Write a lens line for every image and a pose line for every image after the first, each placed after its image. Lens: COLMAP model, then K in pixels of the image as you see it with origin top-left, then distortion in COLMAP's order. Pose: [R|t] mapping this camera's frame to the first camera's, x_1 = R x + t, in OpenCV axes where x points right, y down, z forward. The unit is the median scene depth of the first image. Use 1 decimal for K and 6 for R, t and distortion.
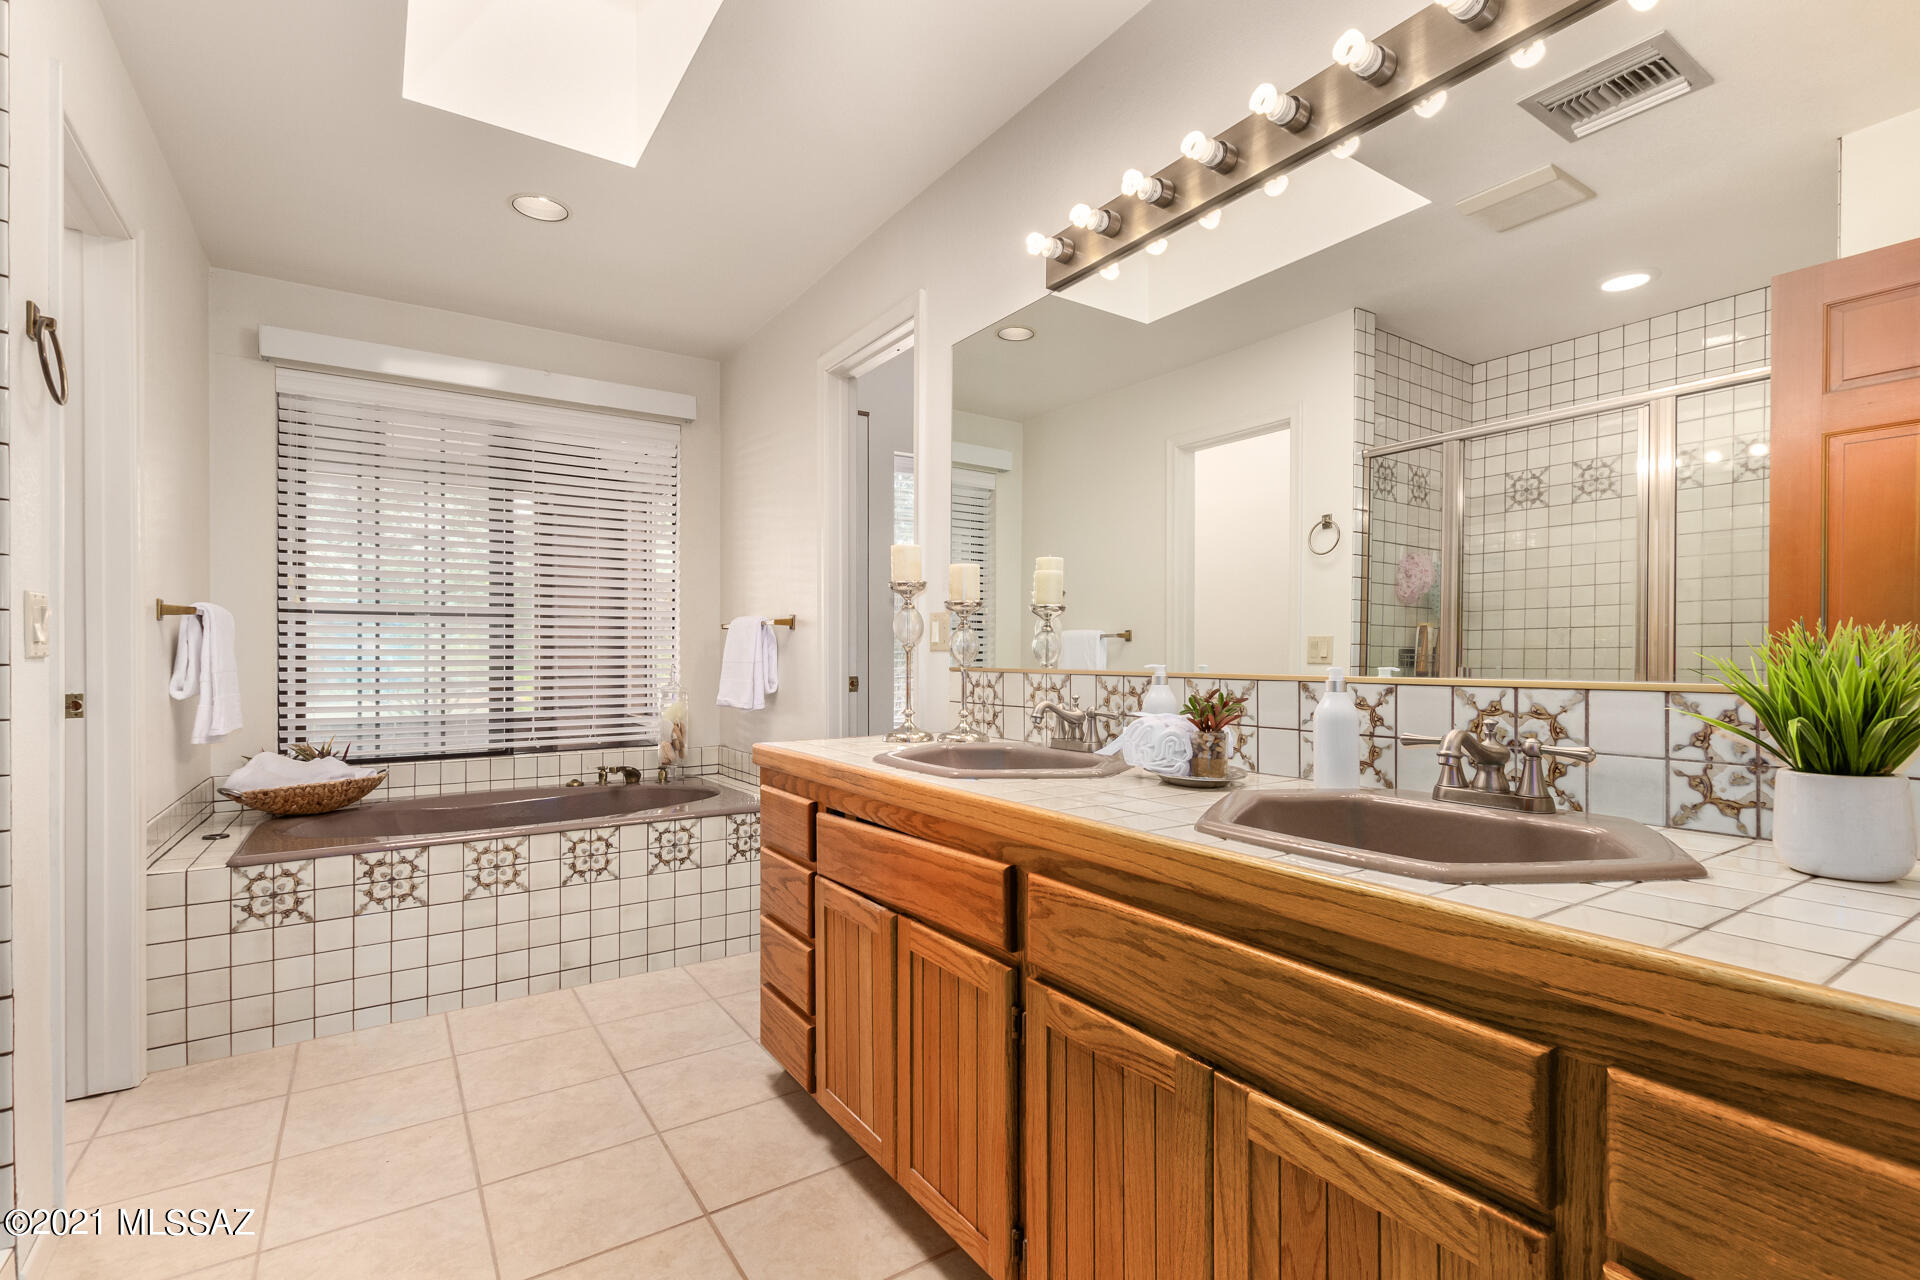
lens RADIAL K [[886.8, 0, 959.4], [0, 886.8, 648.8], [0, 0, 1]] dist [0.005911, -0.003786]
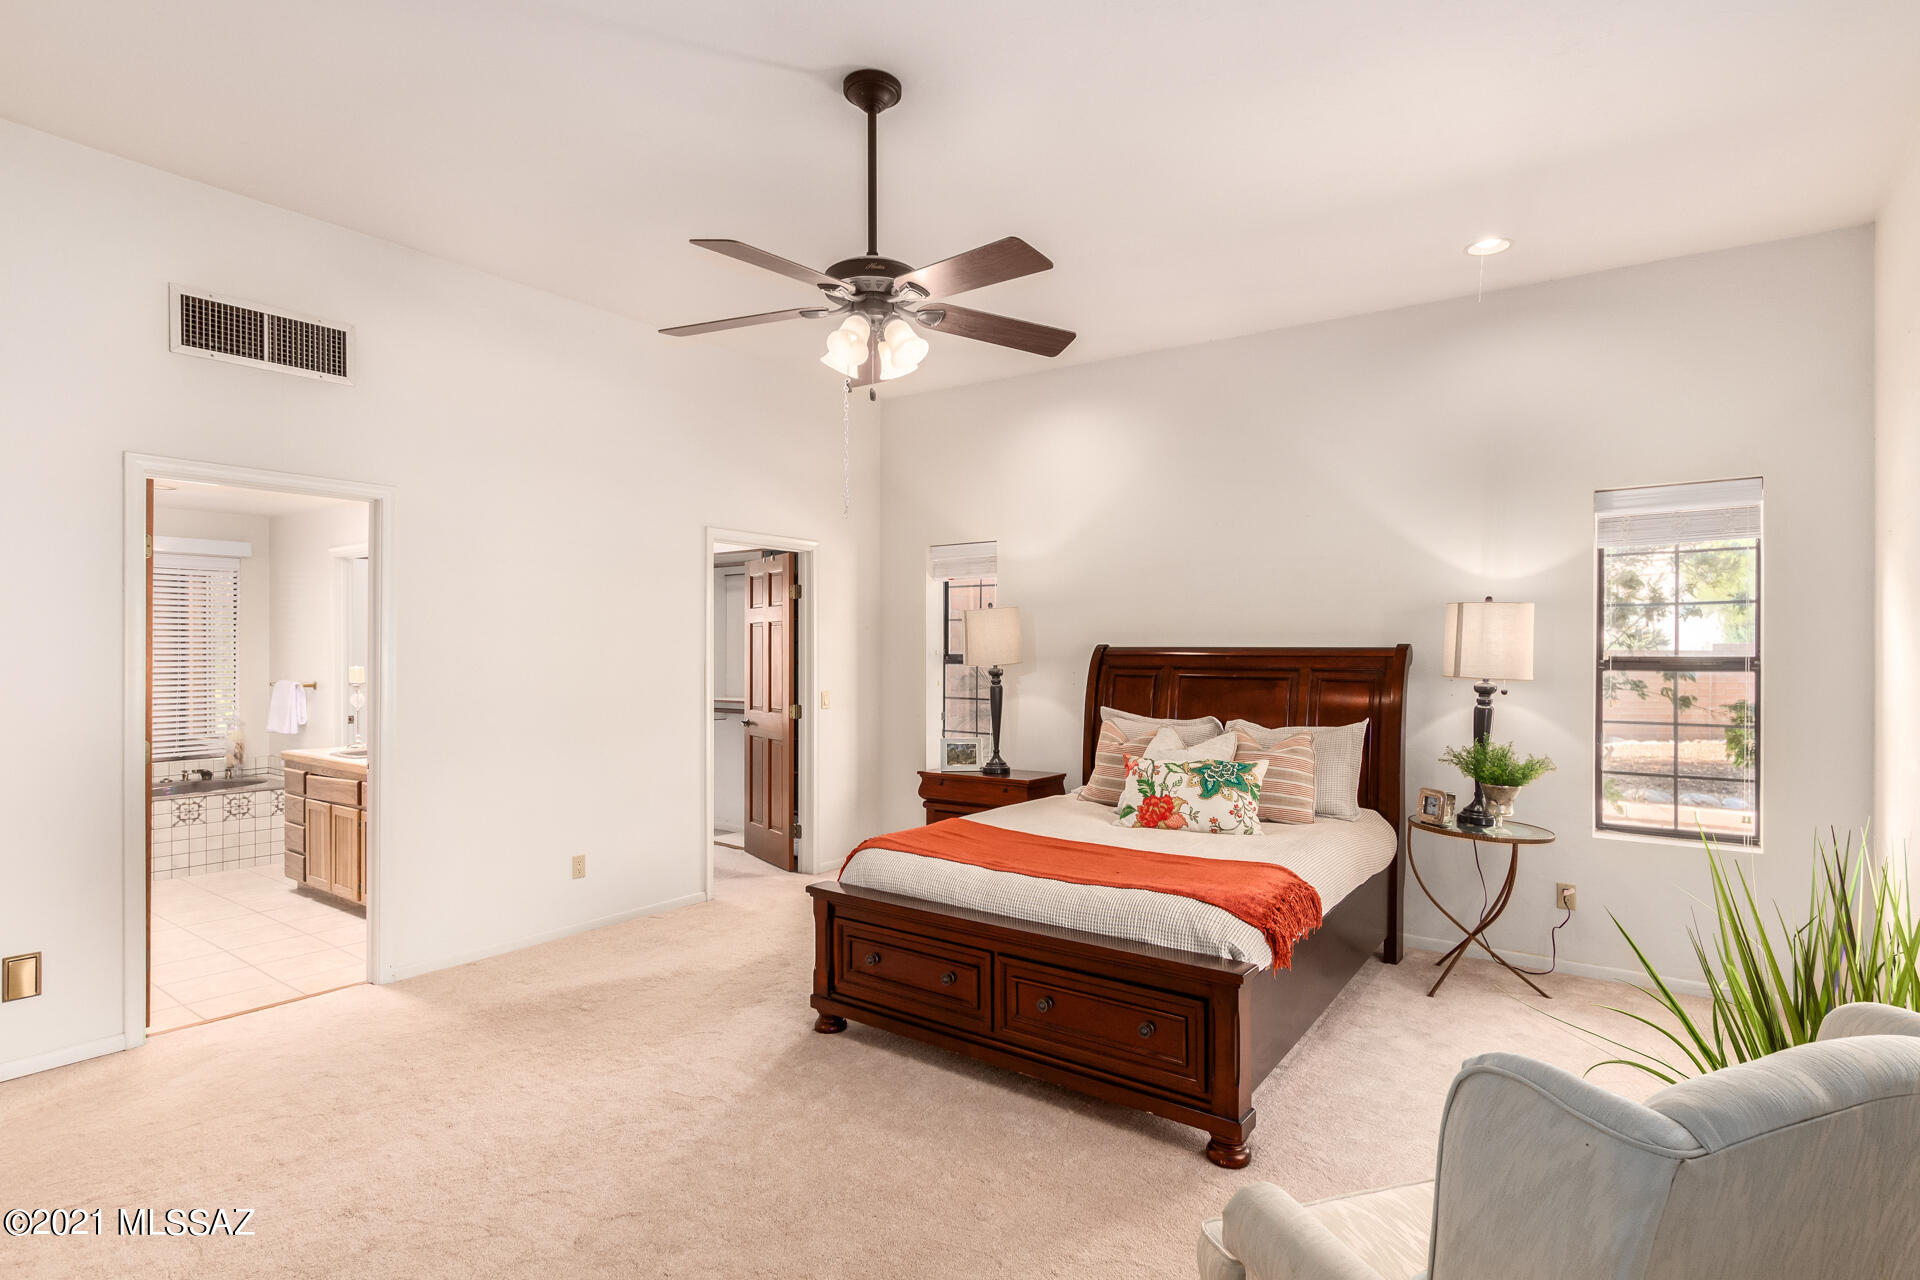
lens RADIAL K [[968.1, 0, 969.1], [0, 968.1, 640.8], [0, 0, 1]] dist [0.007265, -0.006013]
pose [[0.939312, 0.001320, 0.343062, 0.436885], [-0.001322, 0.999999, -0.000227, -0.137328], [-0.343062, -0.000240, 0.939313, -1.495691]]
